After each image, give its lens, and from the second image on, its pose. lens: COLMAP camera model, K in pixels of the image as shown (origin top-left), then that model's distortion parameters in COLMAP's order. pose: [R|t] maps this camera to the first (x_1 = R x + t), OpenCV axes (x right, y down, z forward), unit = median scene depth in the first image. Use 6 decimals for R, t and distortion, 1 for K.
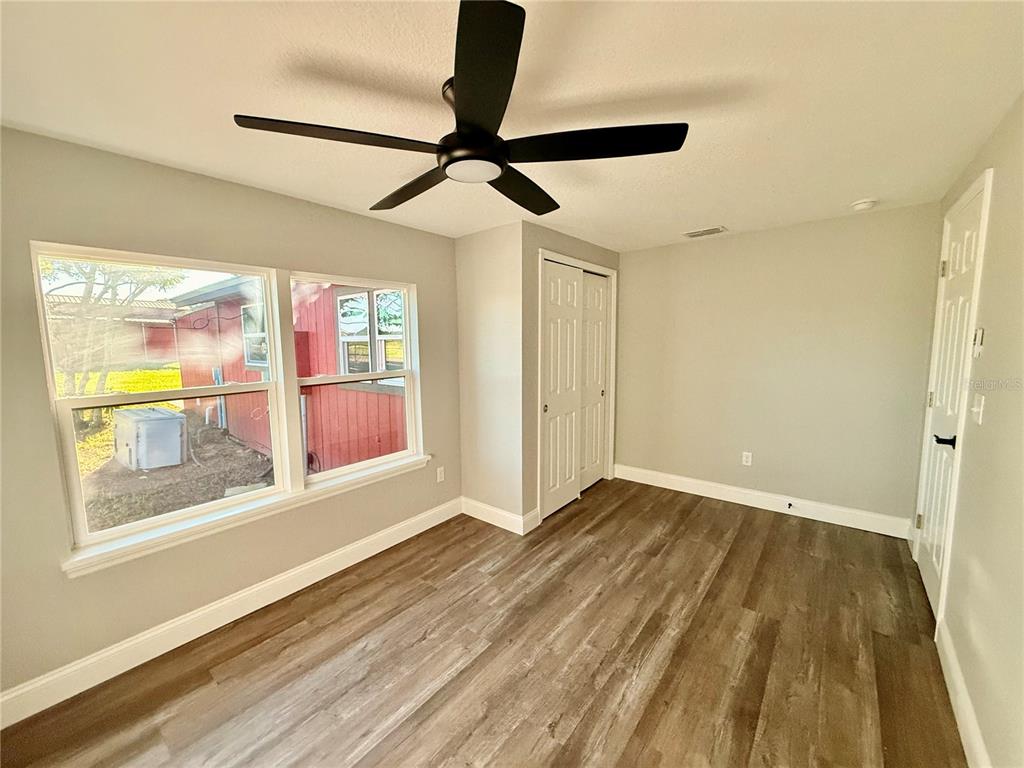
lens RADIAL K [[404.4, 0, 508.6], [0, 404.4, 384.3], [0, 0, 1]] dist [0.011624, 0.000246]
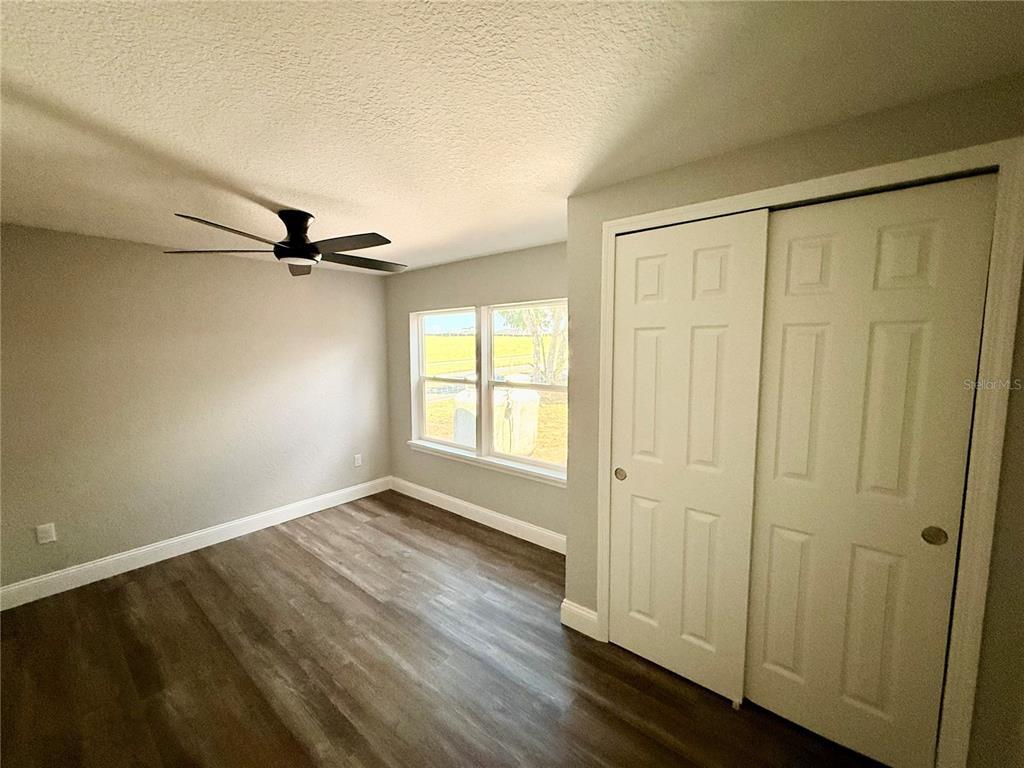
lens RADIAL K [[404.4, 0, 509.2], [0, 404.4, 384.5], [0, 0, 1]] dist [0.011624, 0.000246]
pose [[-0.004175, 0.108310, -0.994108, 1.162358], [-0.101086, 0.988979, 0.108175, -0.211495], [0.994869, 0.100942, 0.006819, 1.346082]]
